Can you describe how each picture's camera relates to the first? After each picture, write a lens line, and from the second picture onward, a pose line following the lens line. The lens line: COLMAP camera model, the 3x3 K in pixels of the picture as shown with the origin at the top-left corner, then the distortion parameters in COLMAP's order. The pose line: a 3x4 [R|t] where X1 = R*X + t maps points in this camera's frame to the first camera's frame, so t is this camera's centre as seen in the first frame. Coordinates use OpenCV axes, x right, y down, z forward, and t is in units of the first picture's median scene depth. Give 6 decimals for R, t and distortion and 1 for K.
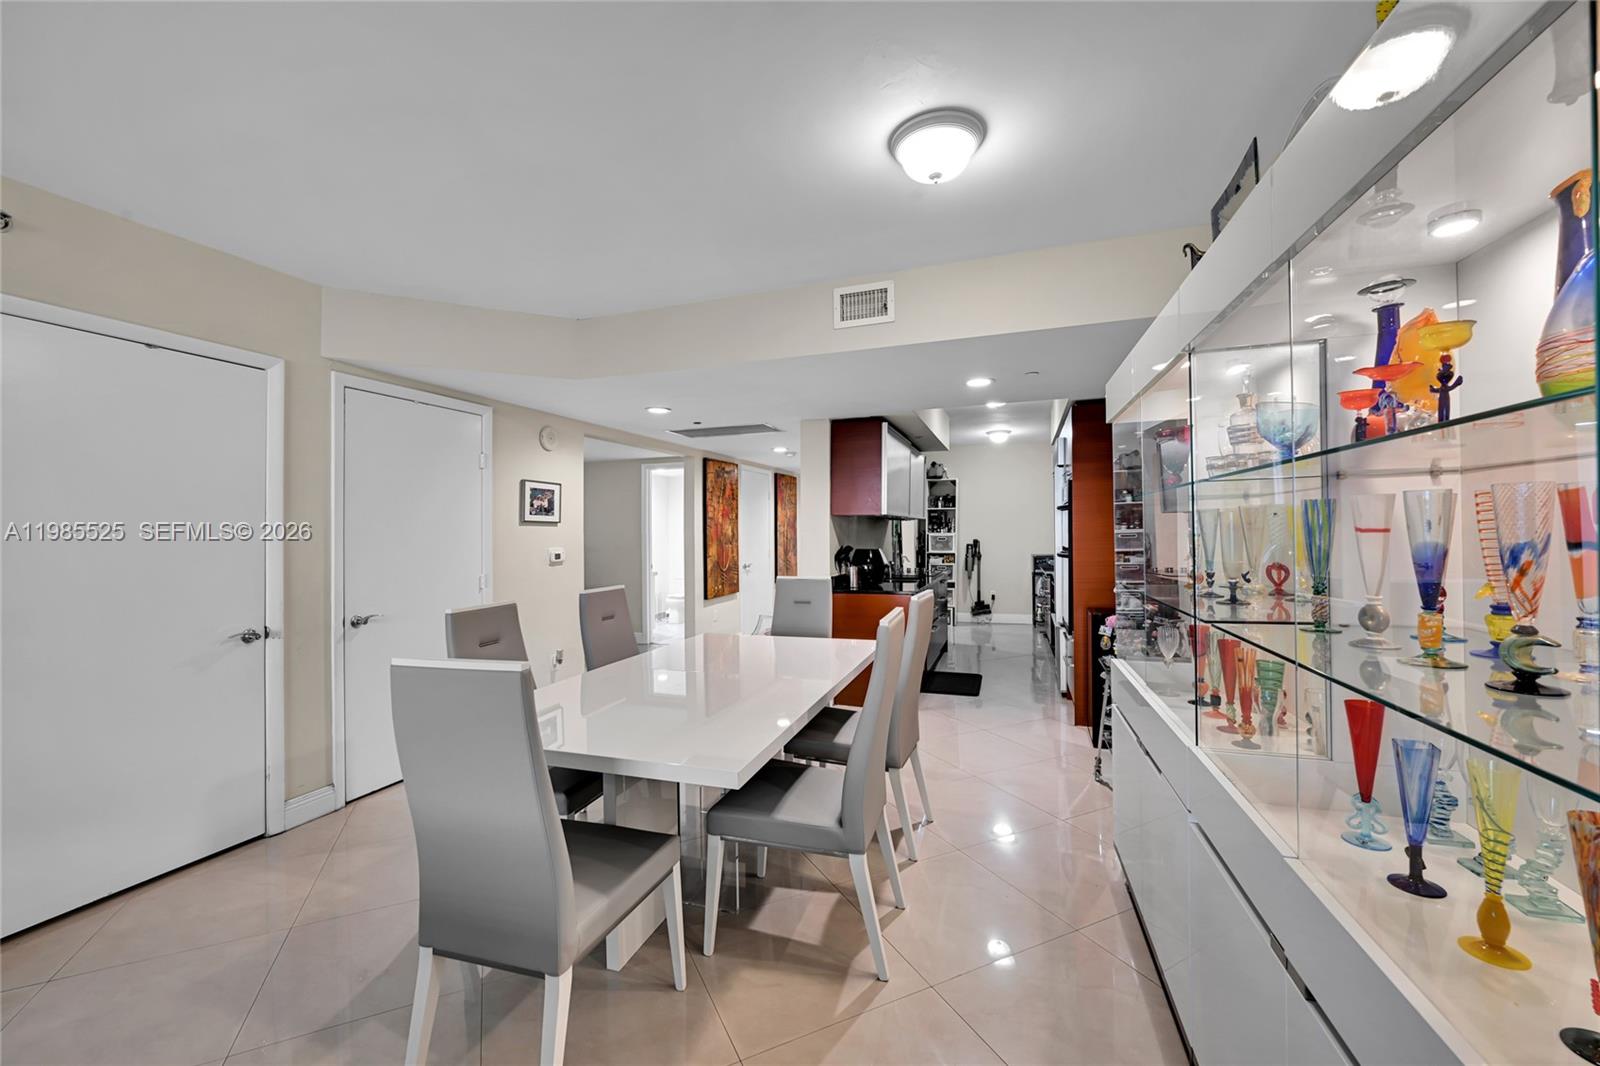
lens RADIAL K [[623.5, 0, 796.7], [0, 623.5, 527.1], [0, 0, 1]] dist [-0.000638, 0.000056]
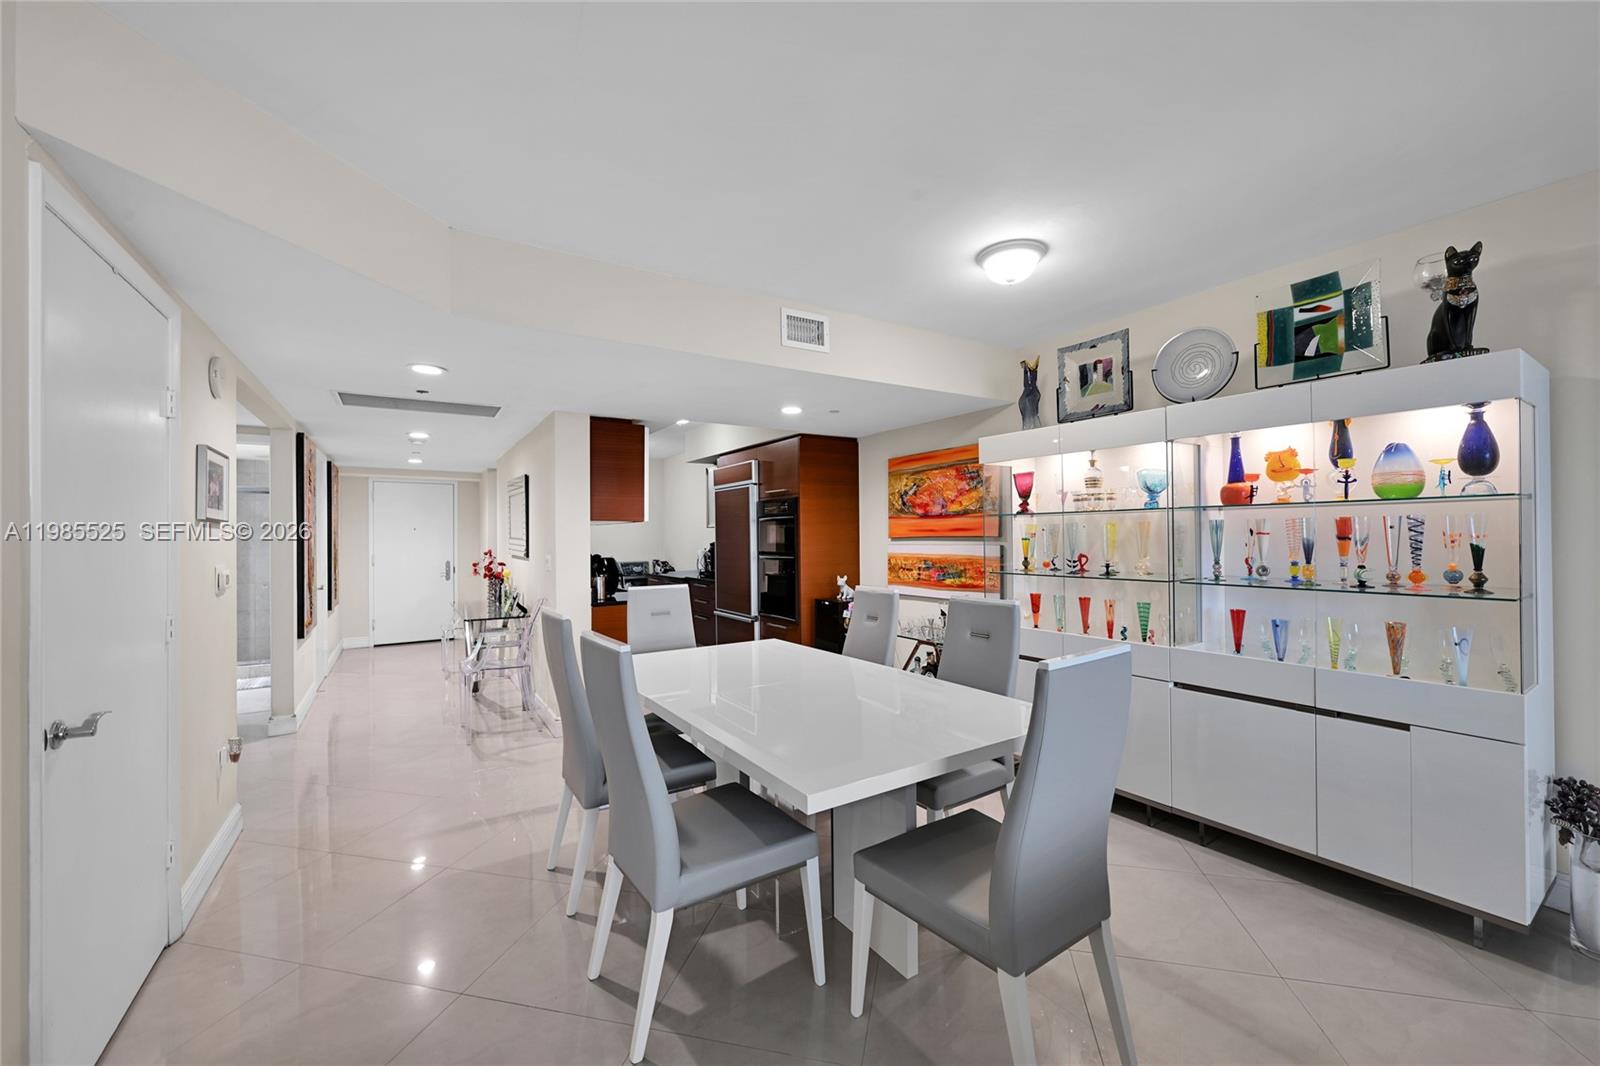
lens RADIAL K [[623.5, 0, 796.7], [0, 623.5, 527.1], [0, 0, 1]] dist [-0.000638, 0.000056]
pose [[0.631189, 0.015908, 0.775466, -0.236749], [-0.002422, 0.999825, -0.018540, 0.003398], [-0.775625, 0.009824, 0.631117, 0.100920]]
